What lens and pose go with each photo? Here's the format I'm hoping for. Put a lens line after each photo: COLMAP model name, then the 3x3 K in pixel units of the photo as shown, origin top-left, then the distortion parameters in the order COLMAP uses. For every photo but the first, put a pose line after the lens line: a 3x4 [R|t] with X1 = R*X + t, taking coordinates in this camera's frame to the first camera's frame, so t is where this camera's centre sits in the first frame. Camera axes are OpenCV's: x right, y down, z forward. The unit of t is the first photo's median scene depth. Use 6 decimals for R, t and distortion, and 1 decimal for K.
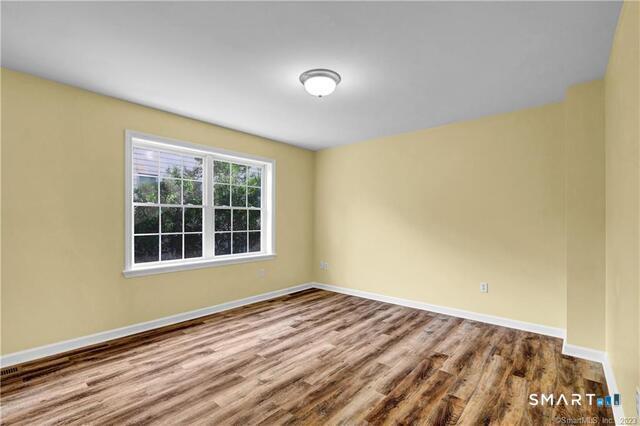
lens RADIAL K [[289.6, 0, 320.0], [0, 289.6, 213.0], [0, 0, 1]] dist [-0.000766, 0.000226]
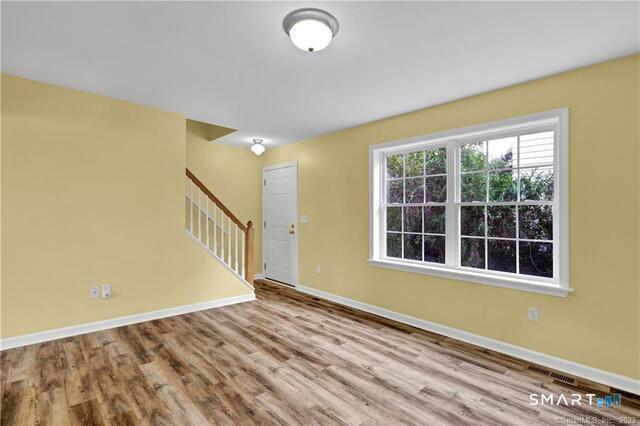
lens RADIAL K [[301.9, 0, 320.0], [0, 301.9, 213.0], [0, 0, 1]] dist [-0.000378, 0.000099]
pose [[-0.102374, -0.016739, -0.994605, 0.645508], [0.003094, 0.999848, -0.017146, 0.022140], [0.994741, -0.004832, -0.102307, 0.928266]]
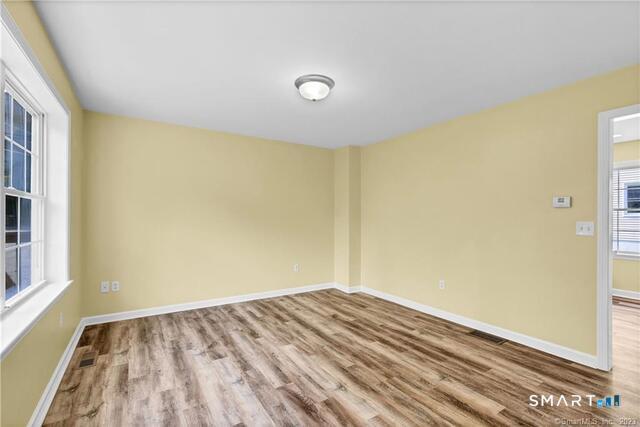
lens RADIAL K [[289.6, 0, 320.0], [0, 289.6, 213.5], [0, 0, 1]] dist [-0.000766, 0.000226]
pose [[0.285386, 0.016438, 0.958272, -0.840136], [-0.027776, 0.999575, -0.008875, 0.006317], [-0.958010, -0.024085, 0.285721, 0.581972]]
